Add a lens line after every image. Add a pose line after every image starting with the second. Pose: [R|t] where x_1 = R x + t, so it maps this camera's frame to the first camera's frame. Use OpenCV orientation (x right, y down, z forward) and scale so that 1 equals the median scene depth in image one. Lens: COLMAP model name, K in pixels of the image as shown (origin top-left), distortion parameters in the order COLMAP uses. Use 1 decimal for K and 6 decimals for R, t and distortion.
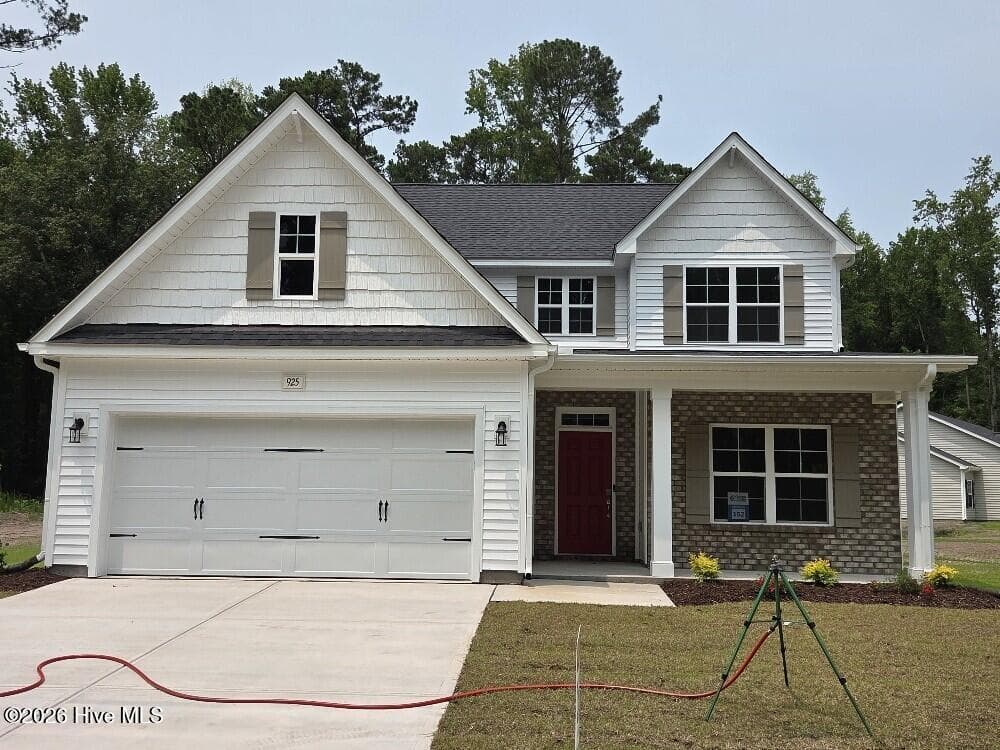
lens RADIAL K [[960.6, 0, 500.0], [0, 960.6, 375.0], [0, 0, 1]] dist [0.055101, 0.006088]
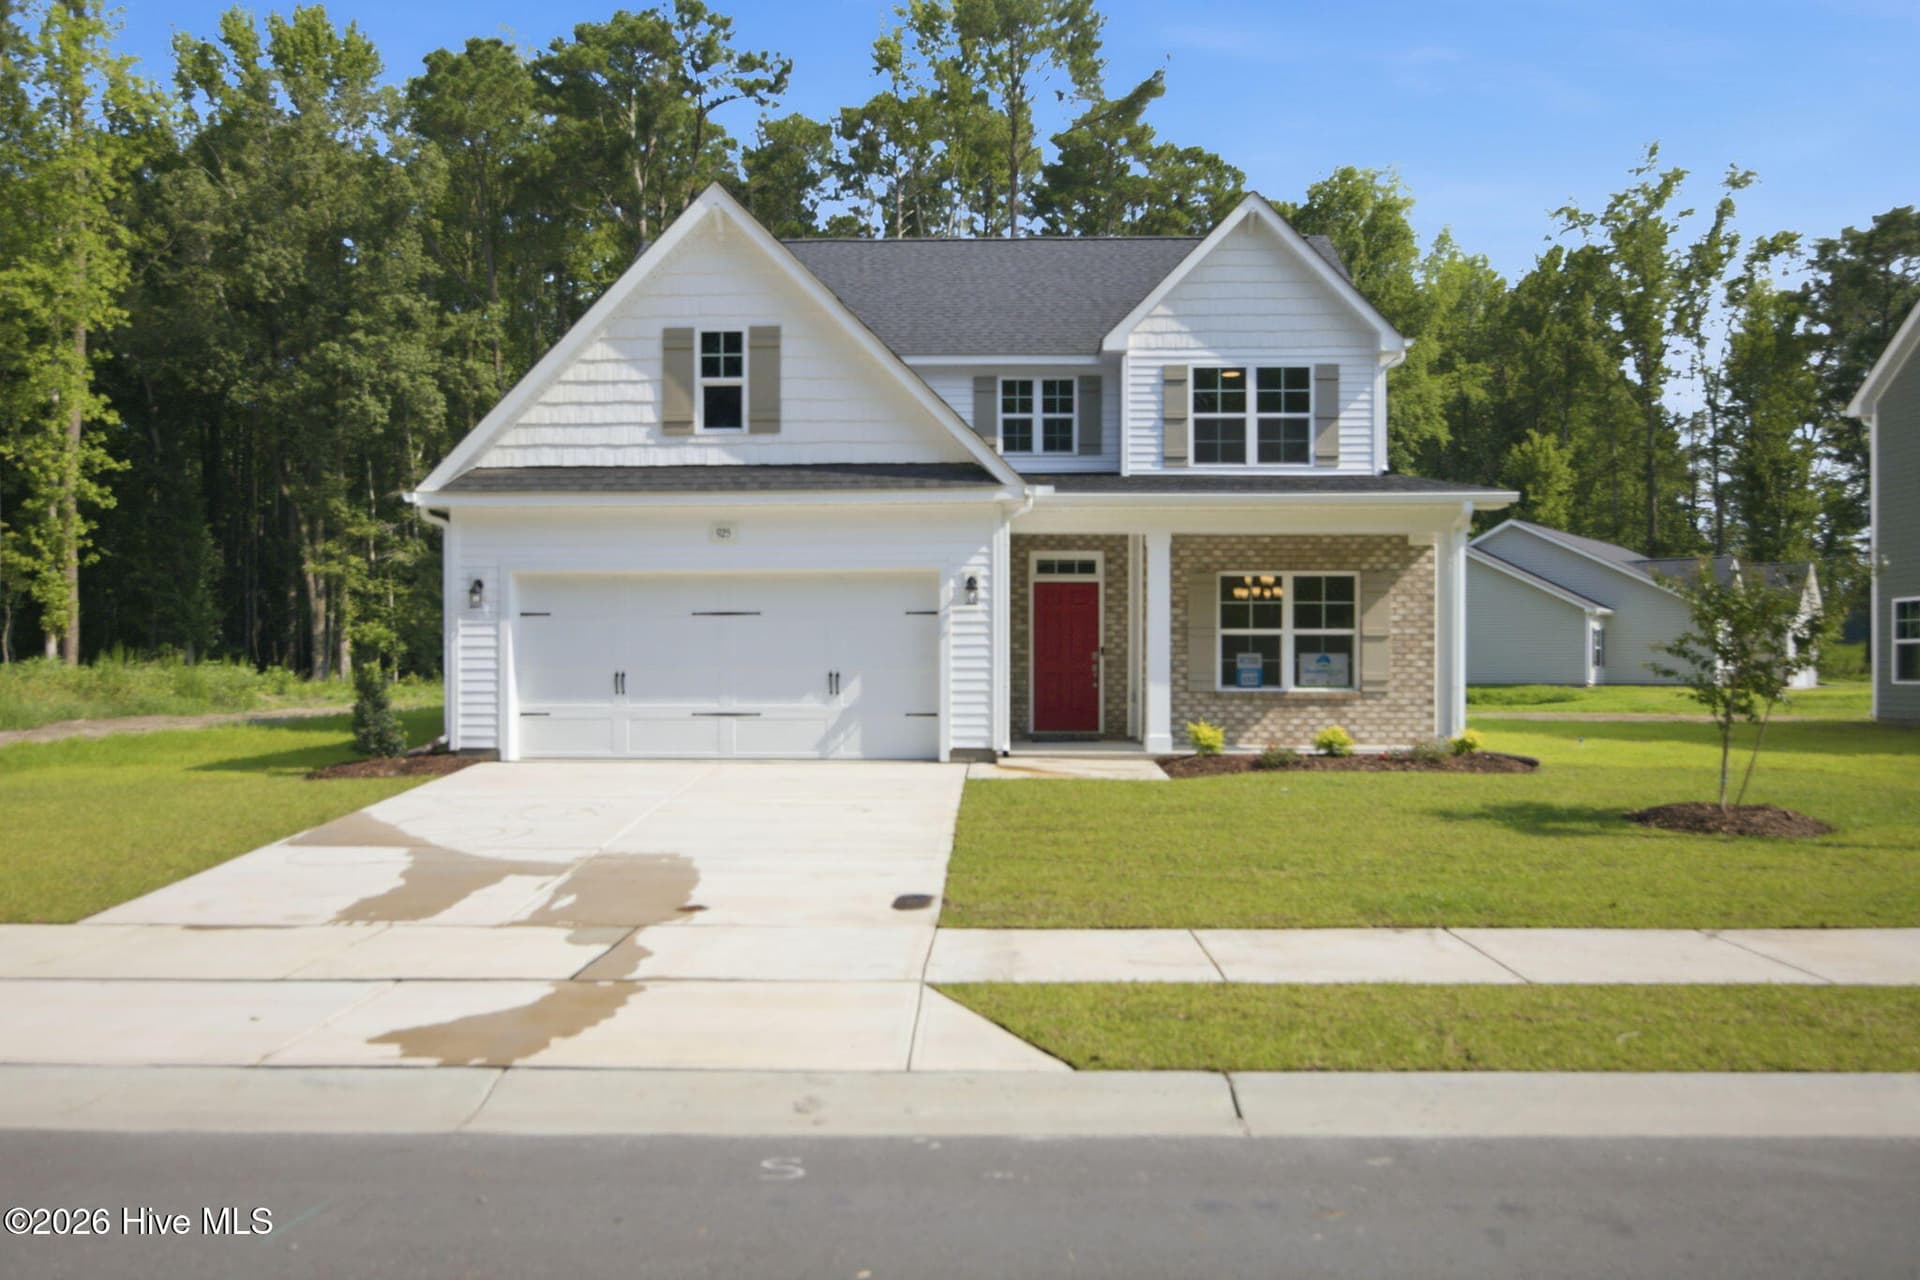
lens RADIAL K [[1549.2, 0, 958.5], [0, 1549.2, 694.5], [0, 0, 1]] dist [-0.058242, 0.058767]
pose [[0.999452, -0.017947, 0.027816, -0.041721], [0.013766, 0.989509, 0.143816, -0.037984], [-0.030105, -0.143354, 0.989213, -0.312215]]
